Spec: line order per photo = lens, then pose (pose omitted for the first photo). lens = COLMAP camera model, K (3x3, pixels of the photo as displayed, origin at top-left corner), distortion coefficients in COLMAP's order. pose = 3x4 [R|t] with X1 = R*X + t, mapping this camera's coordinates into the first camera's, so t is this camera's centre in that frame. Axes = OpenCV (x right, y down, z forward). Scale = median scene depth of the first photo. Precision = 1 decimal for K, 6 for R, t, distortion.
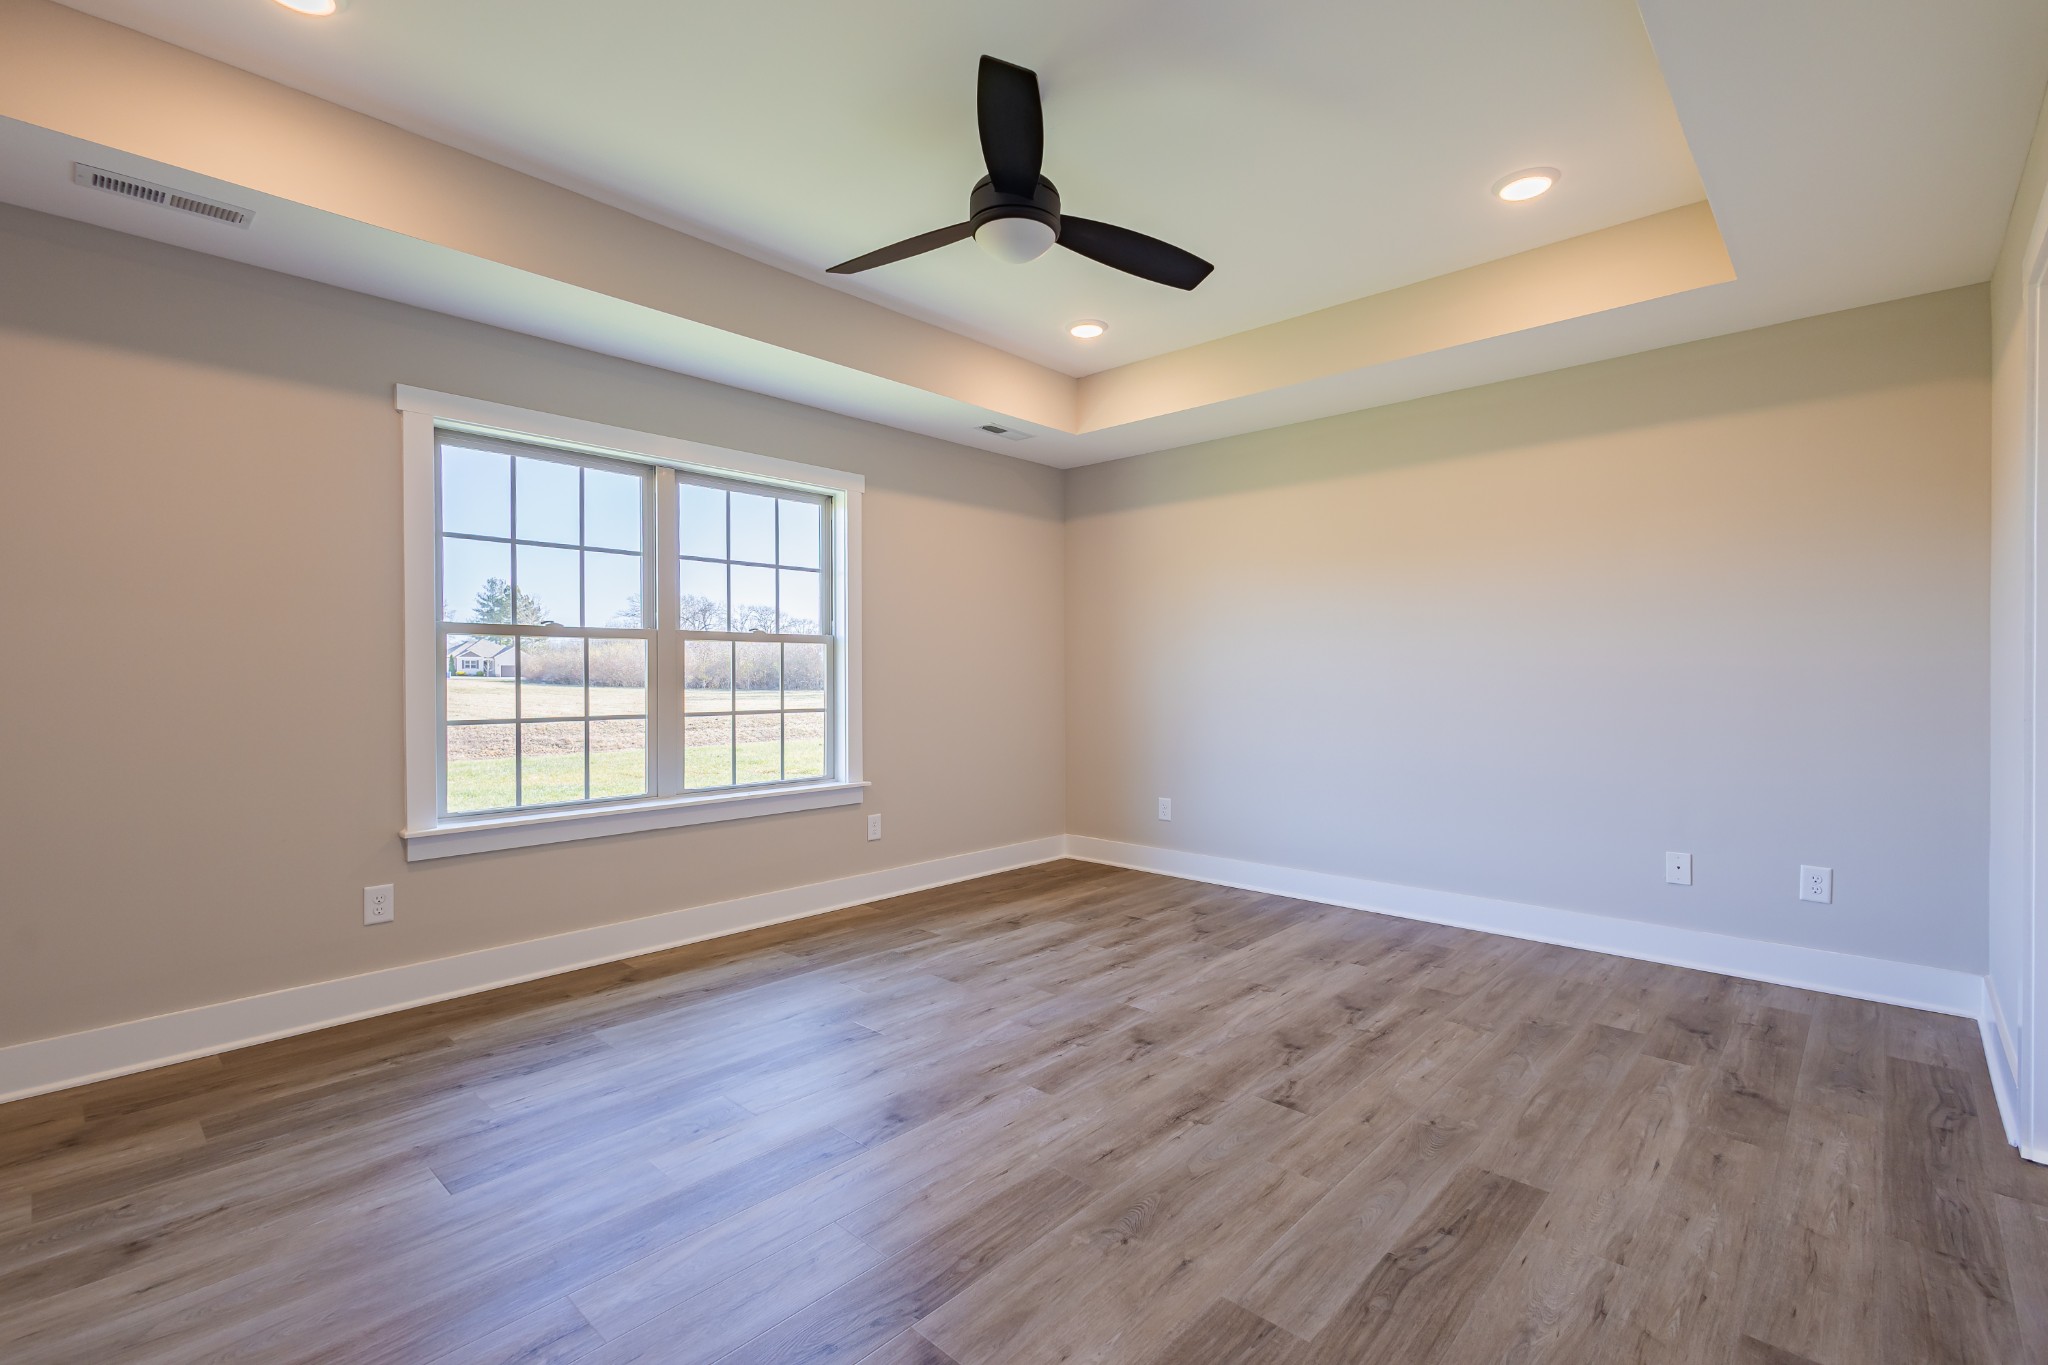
lens RADIAL K [[916.4, 0, 1024.7], [0, 916.4, 681.1], [0, 0, 1]] dist [0.014107, -0.003879]
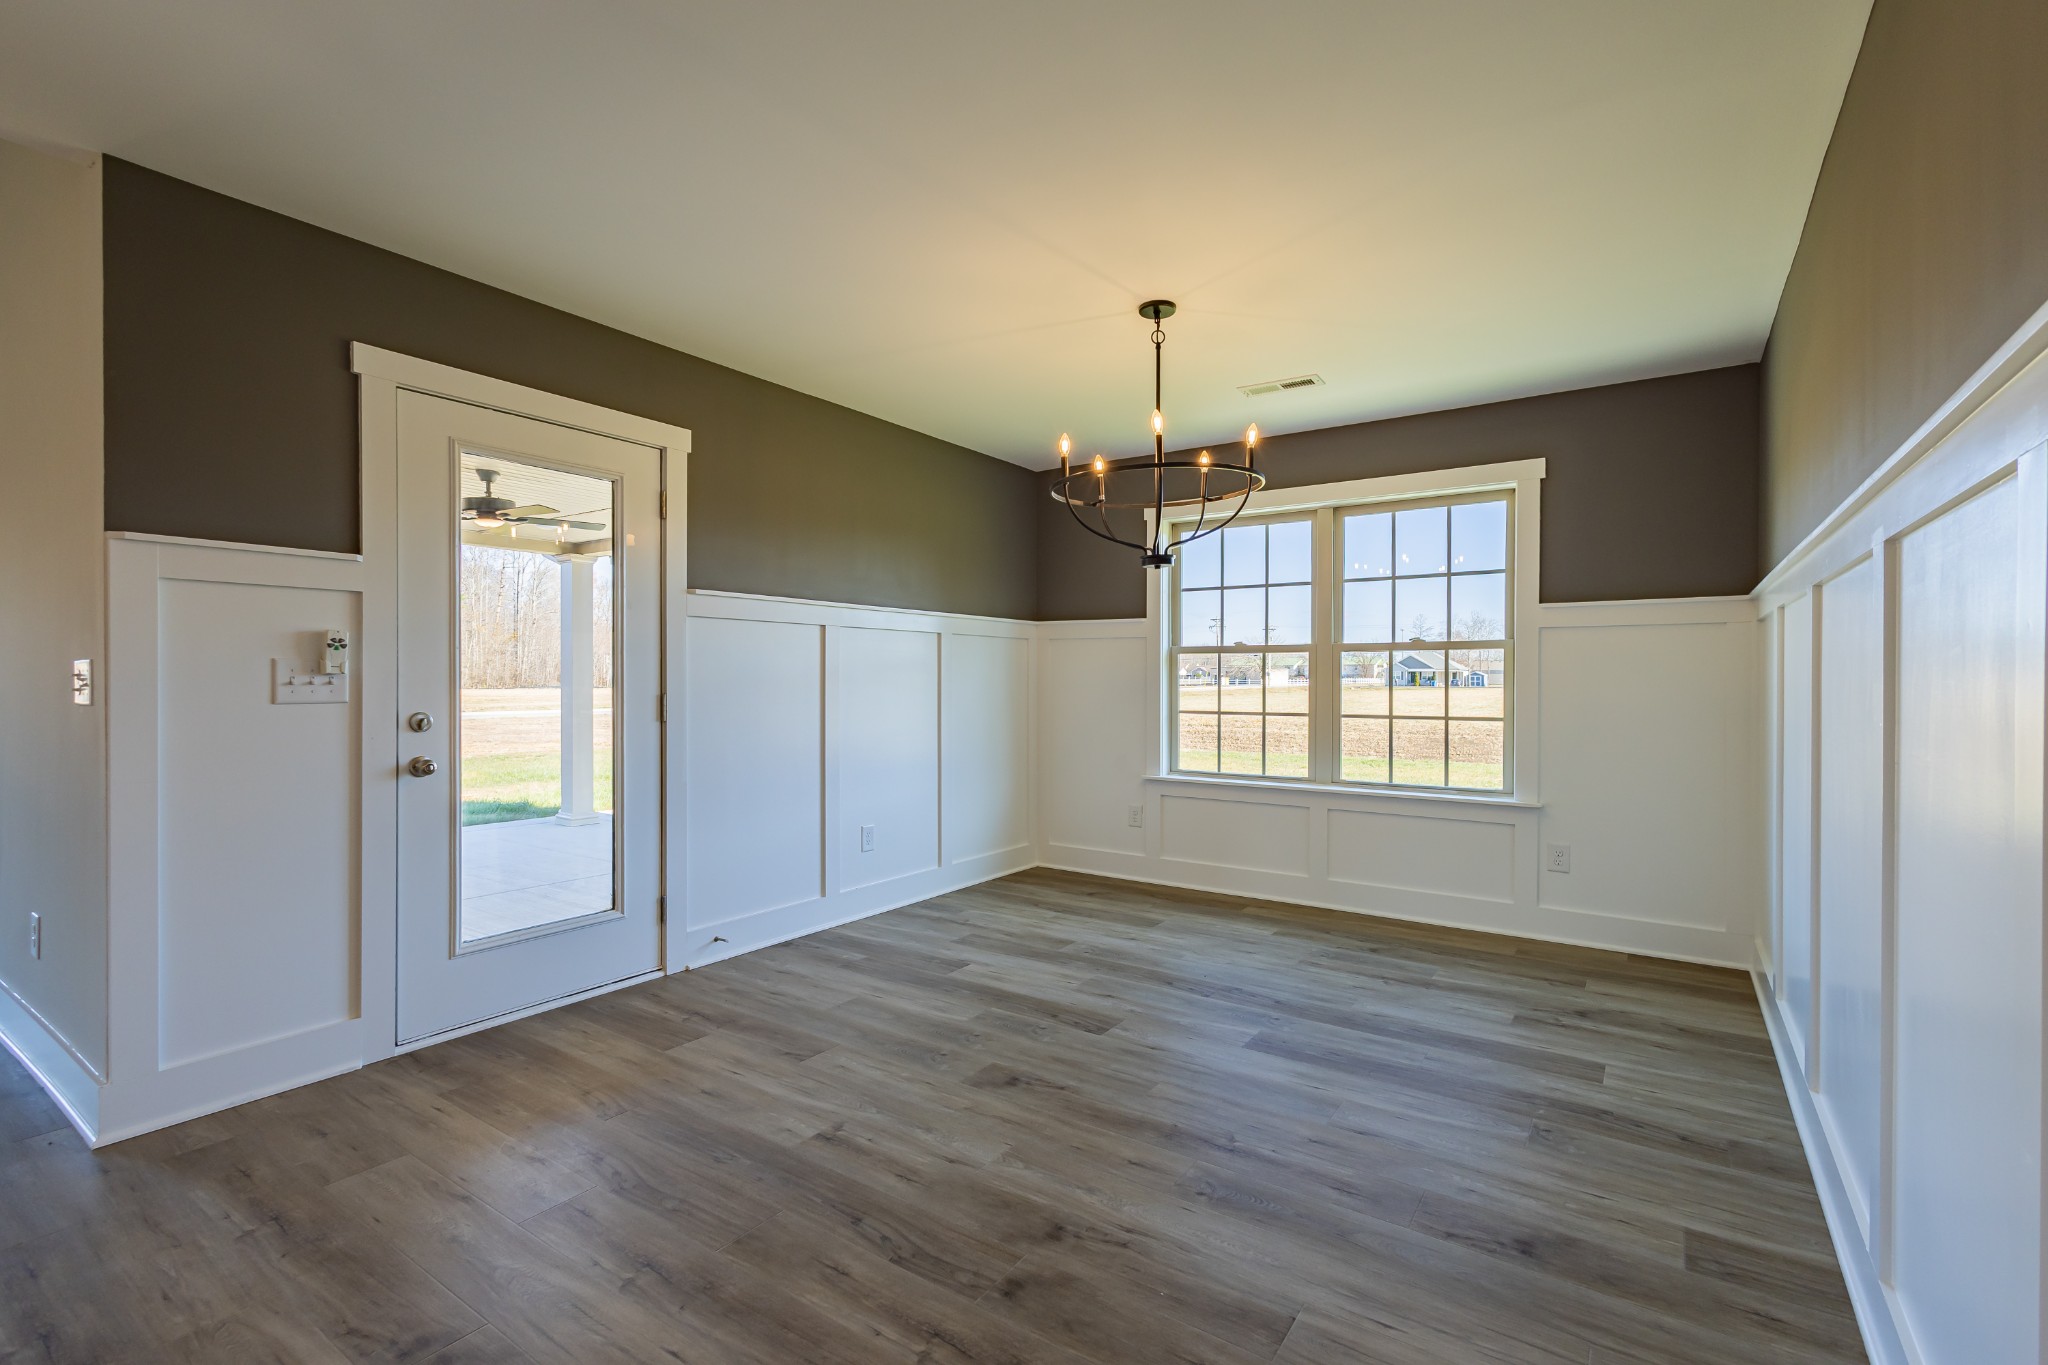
lens RADIAL K [[916.4, 0, 1018.4], [0, 916.4, 681.5], [0, 0, 1]] dist [0.014107, -0.003879]
pose [[0.126424, 0.008246, -0.991942, 0.881870], [-0.007772, 0.999943, 0.007322, -0.014552], [0.991946, 0.006784, 0.126481, 0.534922]]
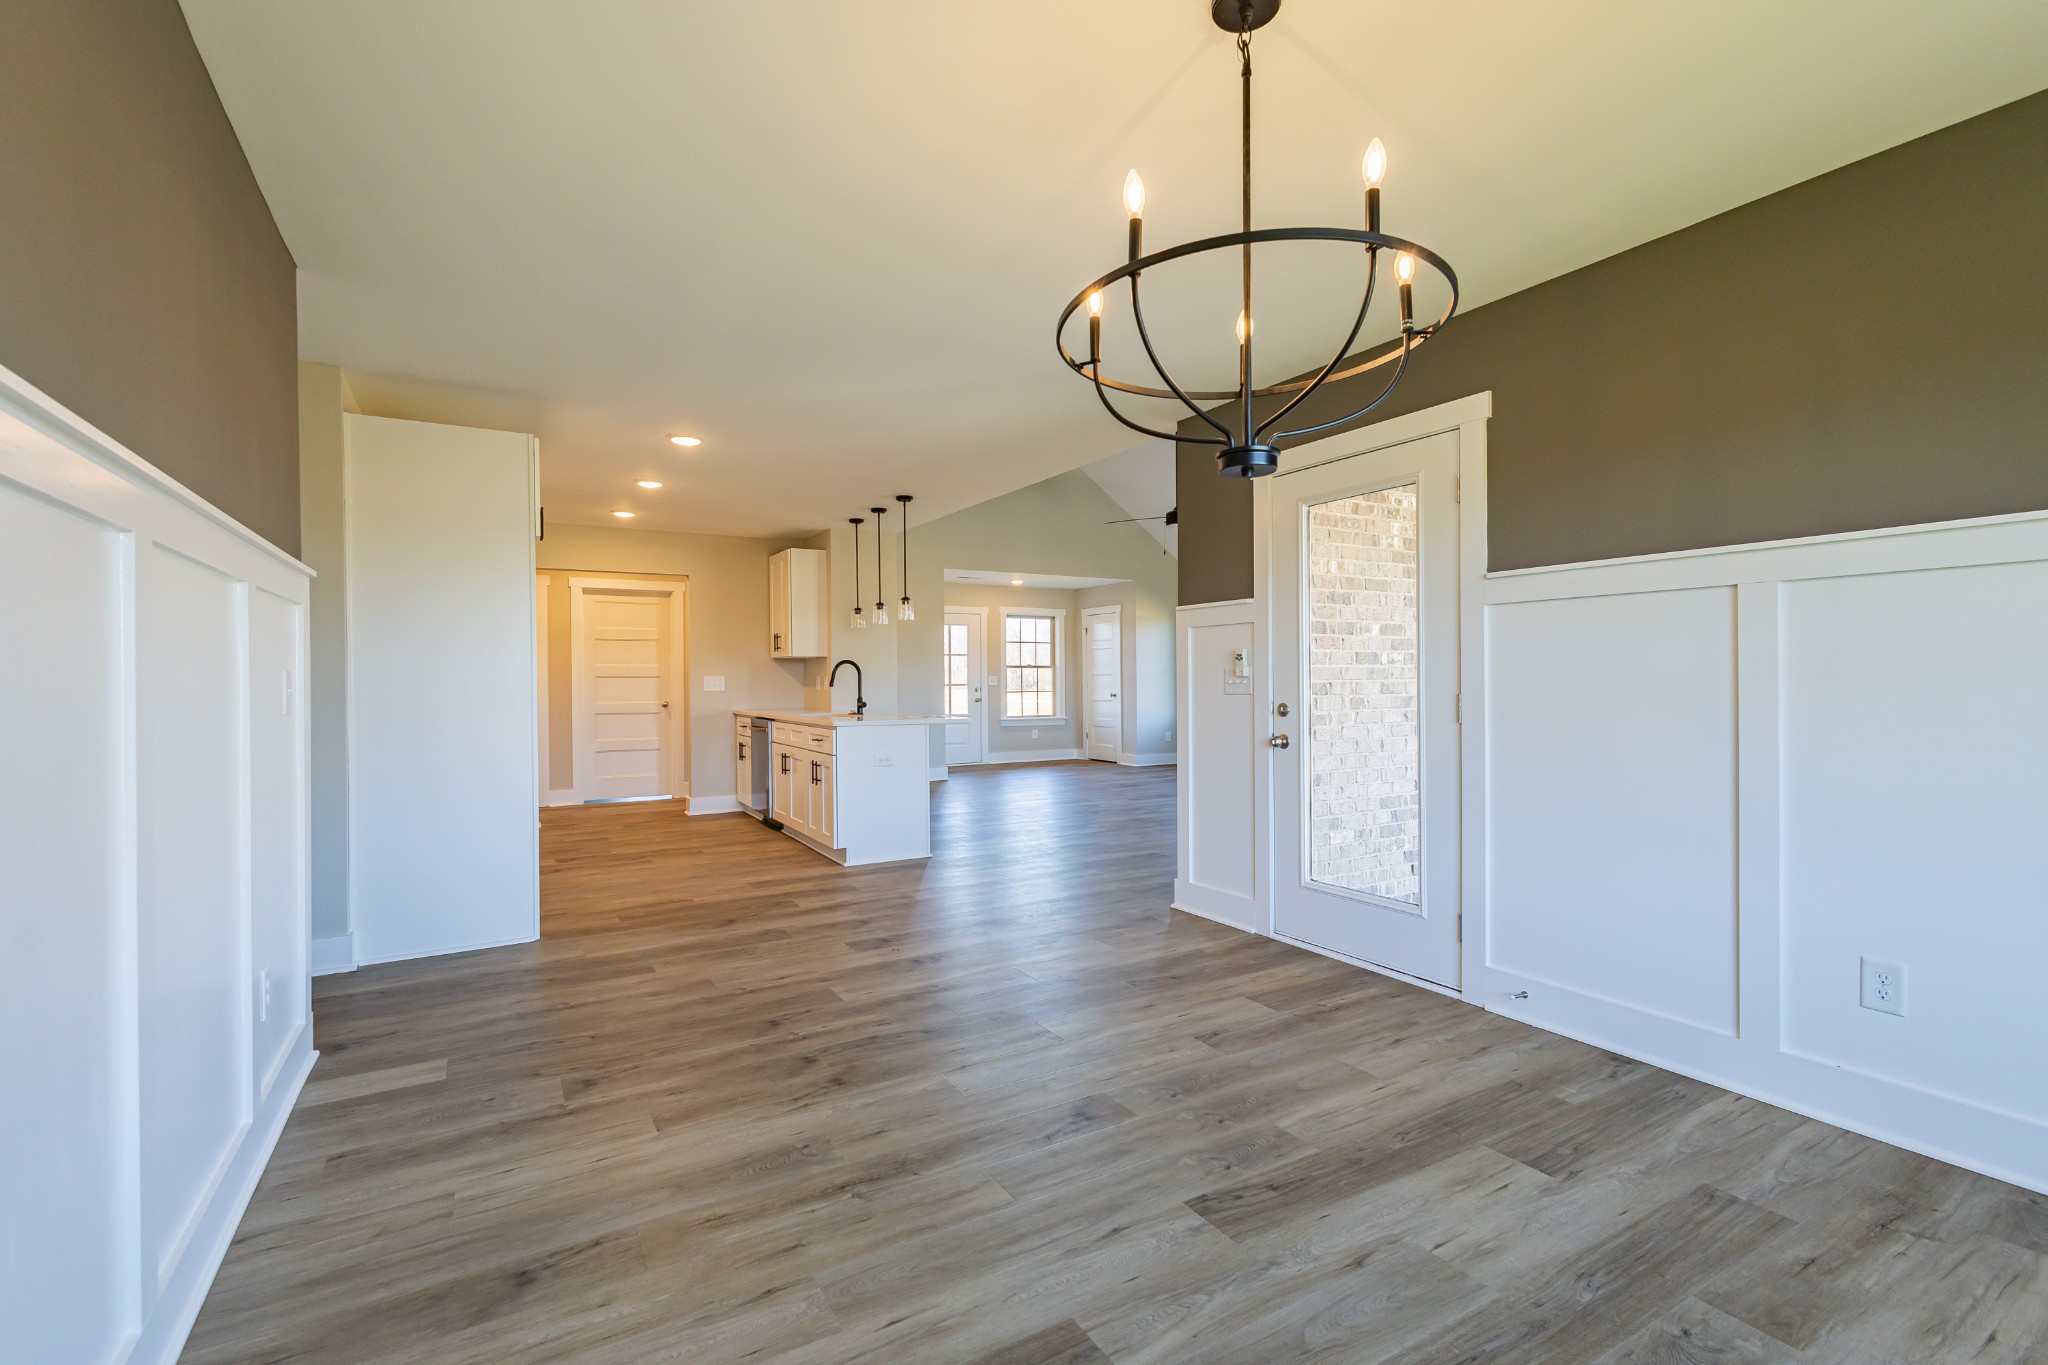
lens RADIAL K [[916.4, 0, 1022.9], [0, 916.4, 684.5], [0, 0, 1]] dist [0.014107, -0.003879]
pose [[-0.953100, 0.009963, 0.302490, -0.068885], [0.012665, 0.999895, 0.006972, -0.011134], [-0.302389, 0.010477, -0.953127, 1.328205]]
